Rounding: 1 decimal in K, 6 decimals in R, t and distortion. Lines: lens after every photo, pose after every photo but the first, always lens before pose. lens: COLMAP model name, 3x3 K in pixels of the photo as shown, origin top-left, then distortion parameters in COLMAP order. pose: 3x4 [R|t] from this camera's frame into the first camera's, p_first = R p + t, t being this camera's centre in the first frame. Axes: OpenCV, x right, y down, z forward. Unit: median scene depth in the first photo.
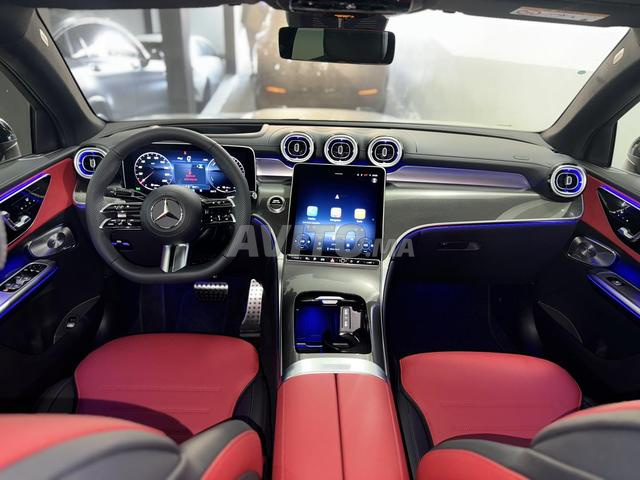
lens RADIAL K [[456.2, 0, 320.0], [0, 456.2, 240.0], [0, 0, 1]] dist [0.086373, -0.124345]
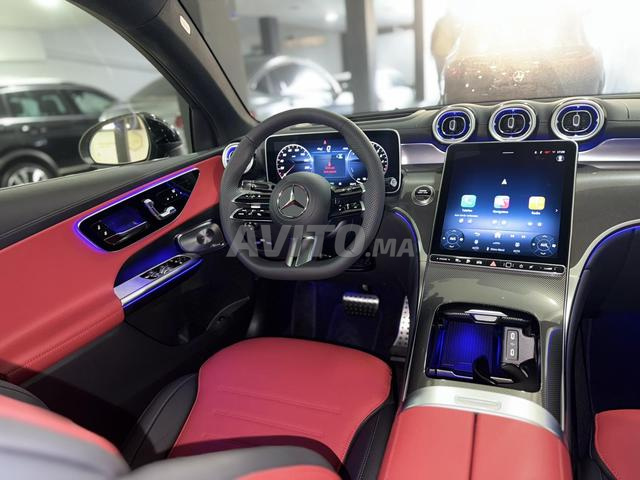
lens RADIAL K [[456.2, 0, 320.0], [0, 456.2, 240.0], [0, 0, 1]] dist [0.086373, -0.124345]
pose [[0.917458, 0.016973, -0.397470, 0.063021], [-0.045395, 0.997030, -0.062207, 0.061914], [0.395234, 0.075116, 0.915504, 0.183296]]
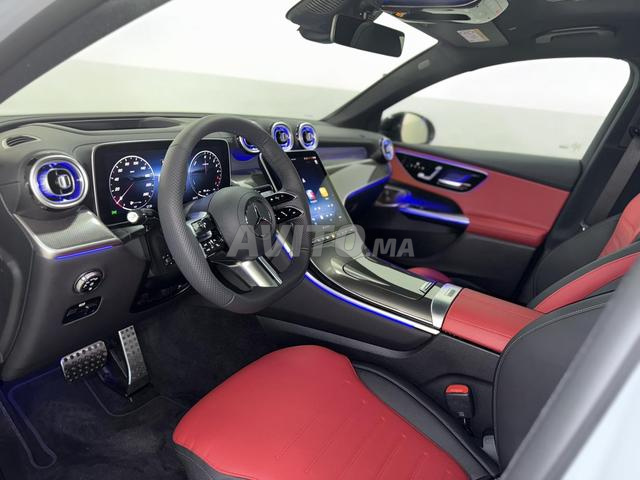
lens RADIAL K [[456.2, 0, 320.0], [0, 456.2, 240.0], [0, 0, 1]] dist [0.086373, -0.124345]
pose [[0.514243, -0.240938, 0.823106, -0.837997], [0.259512, 0.958452, 0.118424, -0.078080], [-0.817440, 0.152707, 0.555403, 0.408170]]
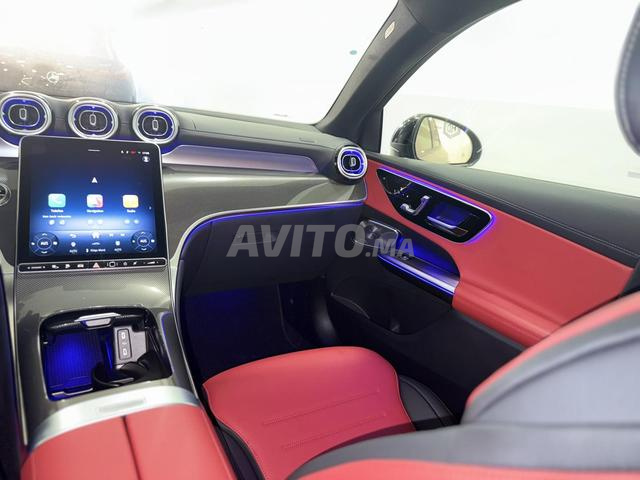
lens RADIAL K [[456.2, 0, 320.0], [0, 456.2, 240.0], [0, 0, 1]] dist [0.086373, -0.124345]
pose [[0.870305, -0.079228, 0.486099, -0.015136], [0.115447, 0.992295, -0.044964, 0.073862], [-0.478791, 0.095251, 0.872746, 0.189930]]
